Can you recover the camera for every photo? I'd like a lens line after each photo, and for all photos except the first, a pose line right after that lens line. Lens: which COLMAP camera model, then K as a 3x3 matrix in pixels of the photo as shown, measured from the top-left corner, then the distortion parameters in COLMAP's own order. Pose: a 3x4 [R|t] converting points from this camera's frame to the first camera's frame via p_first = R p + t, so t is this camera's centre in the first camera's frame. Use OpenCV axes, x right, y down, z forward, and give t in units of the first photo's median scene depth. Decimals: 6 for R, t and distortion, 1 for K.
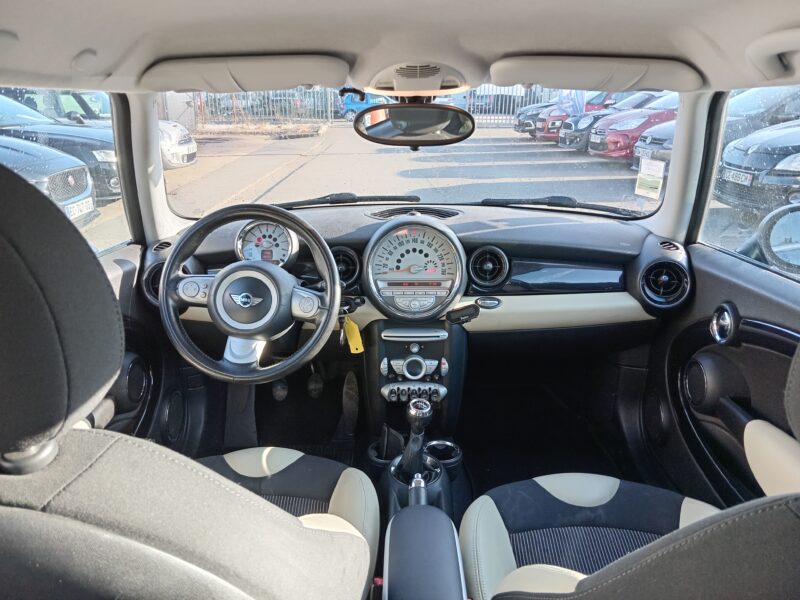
lens RADIAL K [[589.4, 0, 400.0], [0, 589.4, 300.0], [0, 0, 1]] dist [-0.025321, -0.005679]
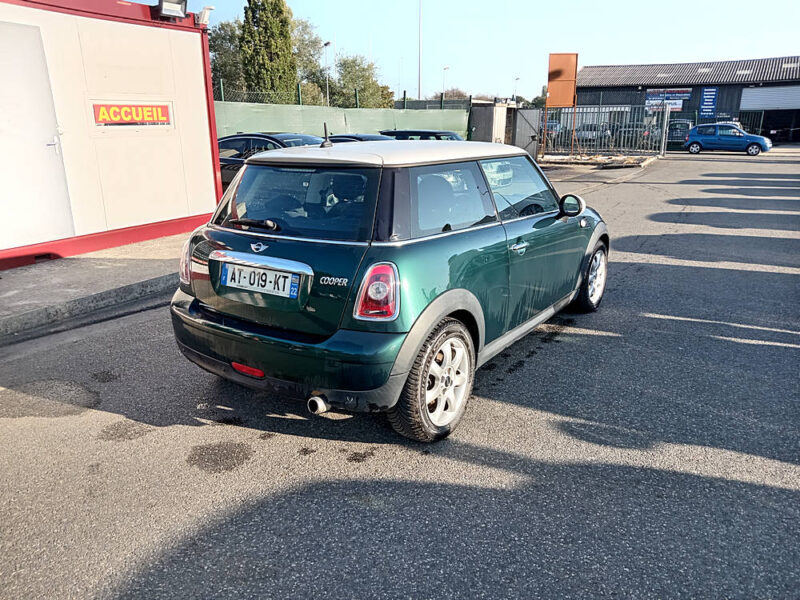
lens RADIAL K [[597.9, 0, 400.0], [0, 597.9, 300.0], [0, 0, 1]] dist [-0.005936, -0.009547]
pose [[0.833571, 0.143203, -0.533528, 0.172070], [-0.168774, 0.985654, 0.000869, 0.059040], [0.525999, 0.089321, 0.845782, -0.232140]]
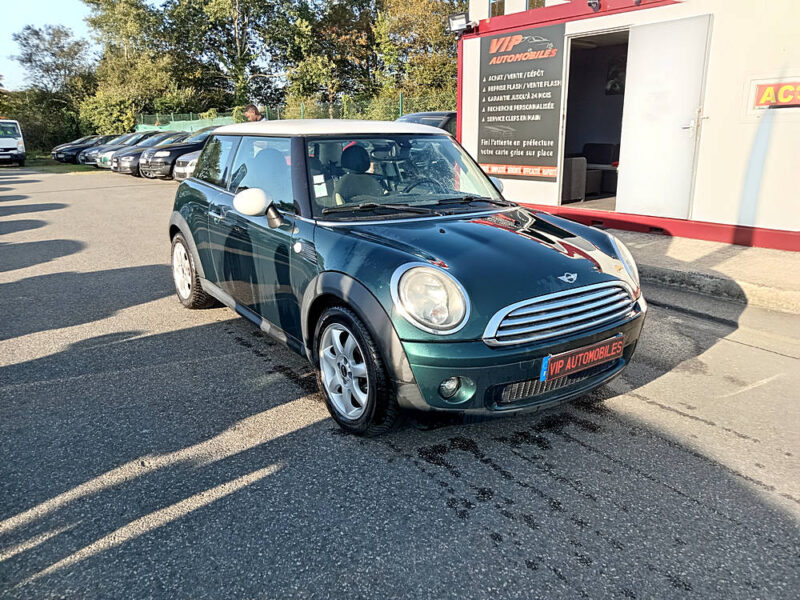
lens RADIAL K [[597.9, 0, 400.0], [0, 597.9, 300.0], [0, 0, 1]] dist [-0.005936, -0.009547]
pose [[-0.814729, 0.161148, -0.557000, 0.168038], [-0.184060, 0.839049, 0.511976, -0.113623], [0.549854, 0.519643, -0.653936, 0.304196]]
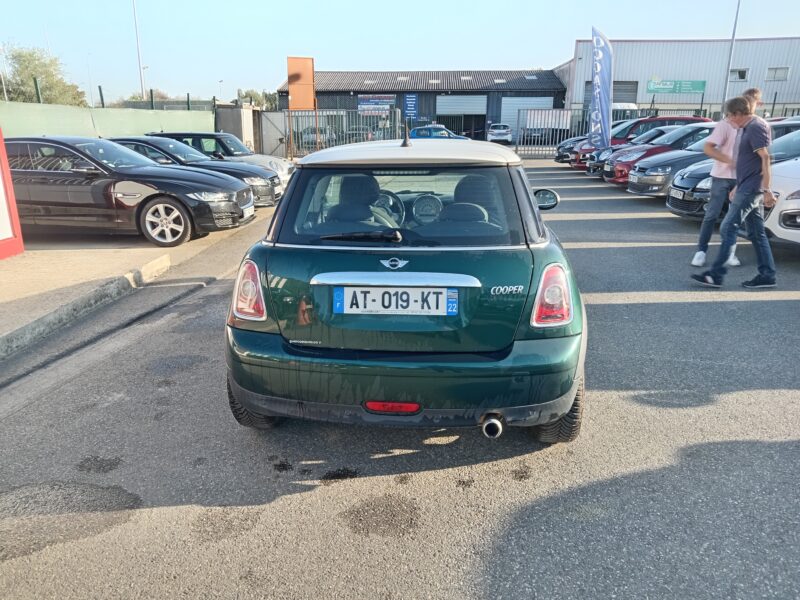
lens RADIAL K [[597.9, 0, 400.0], [0, 597.9, 300.0], [0, 0, 1]] dist [-0.005936, -0.009547]
pose [[0.994652, 0.017132, -0.101849, 0.025135], [-0.022299, 0.998510, -0.049814, 0.070279], [0.100844, 0.051818, 0.993552, -0.262680]]
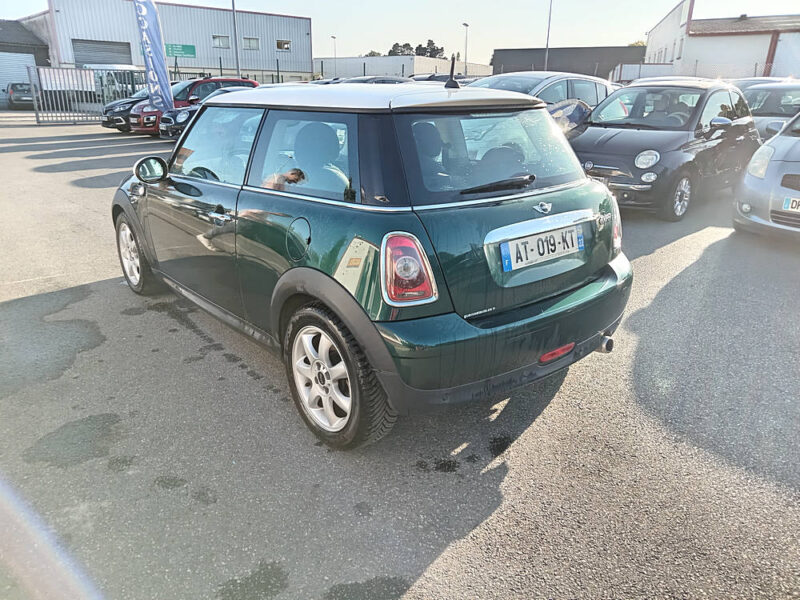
lens RADIAL K [[583.0, 0, 400.7], [0, 583.0, 313.2], [0, 0, 1]] dist [0.002012, 0.001218]
pose [[0.765872, -0.230895, 0.600106, -0.148238], [0.210463, 0.971909, 0.105349, 0.052173], [-0.607573, 0.045616, 0.792953, -0.186070]]
